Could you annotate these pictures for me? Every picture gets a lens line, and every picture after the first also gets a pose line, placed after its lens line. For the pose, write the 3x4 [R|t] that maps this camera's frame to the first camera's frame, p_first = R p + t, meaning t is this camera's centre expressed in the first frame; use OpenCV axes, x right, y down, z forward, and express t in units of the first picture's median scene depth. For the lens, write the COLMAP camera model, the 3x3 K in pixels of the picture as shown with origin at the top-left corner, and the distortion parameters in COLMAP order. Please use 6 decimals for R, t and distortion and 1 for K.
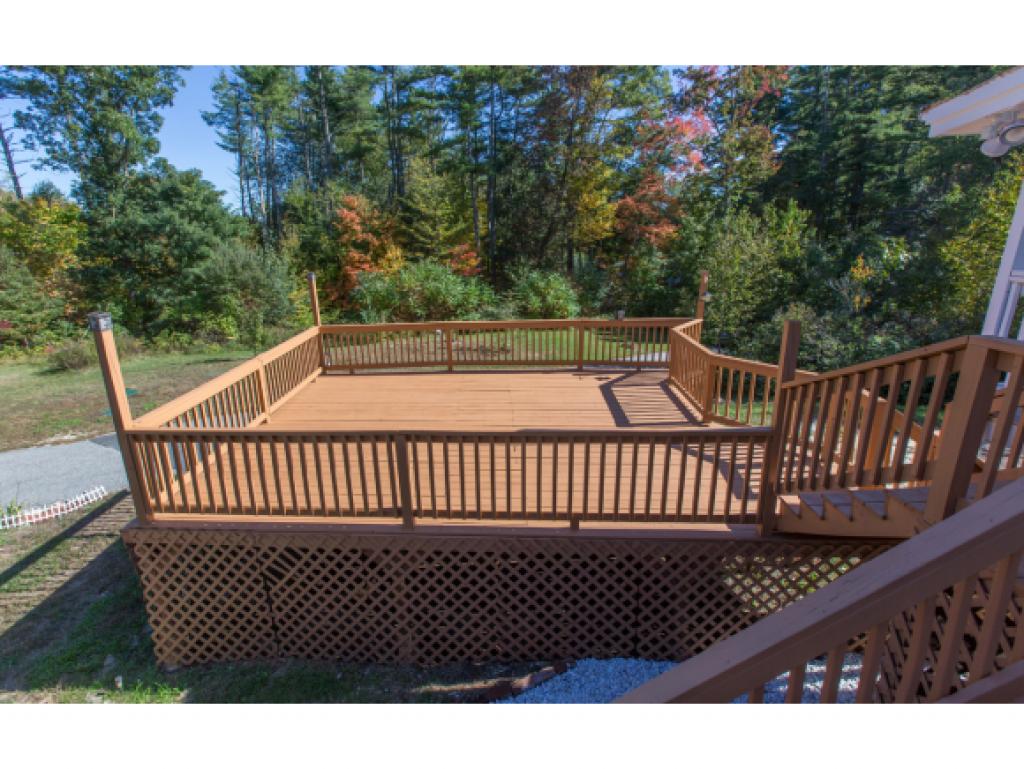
lens RADIAL K [[462.4, 0, 518.8], [0, 462.4, 357.0], [0, 0, 1]] dist [0.000085, 0.000174]
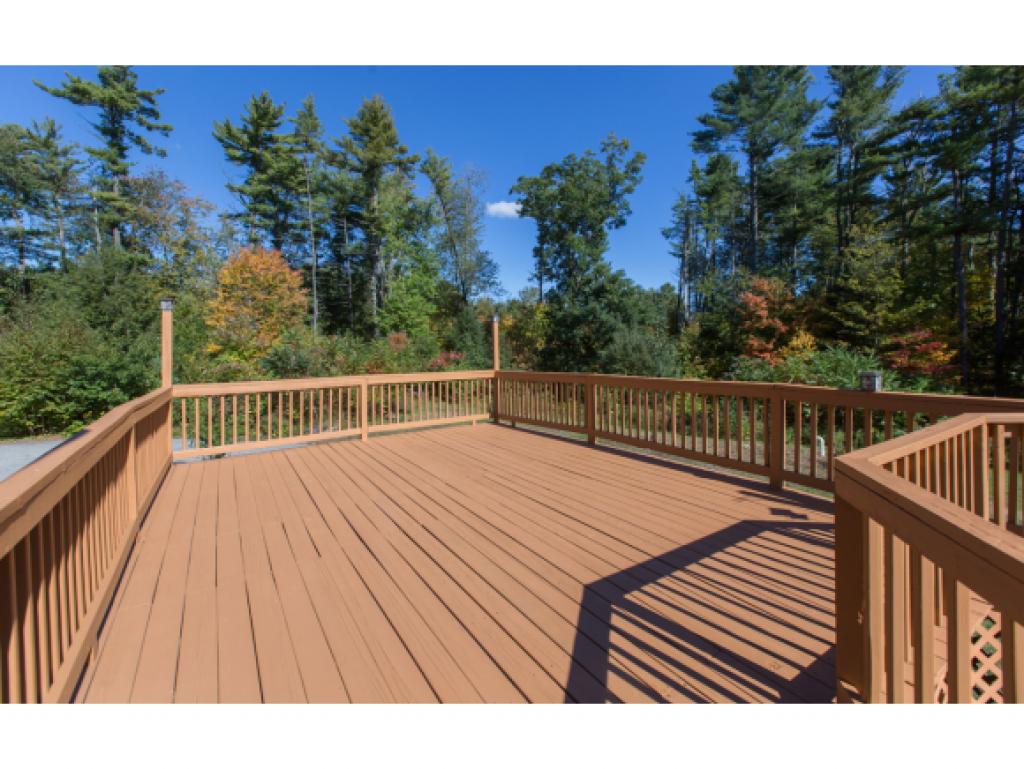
lens RADIAL K [[462.4, 0, 518.8], [0, 462.4, 357.0], [0, 0, 1]] dist [0.000085, 0.000174]
pose [[0.553456, 0.027995, -0.832408, 0.132604], [-0.215692, 0.970157, -0.110783, 0.001651], [0.804465, 0.240857, 0.542977, 0.160709]]
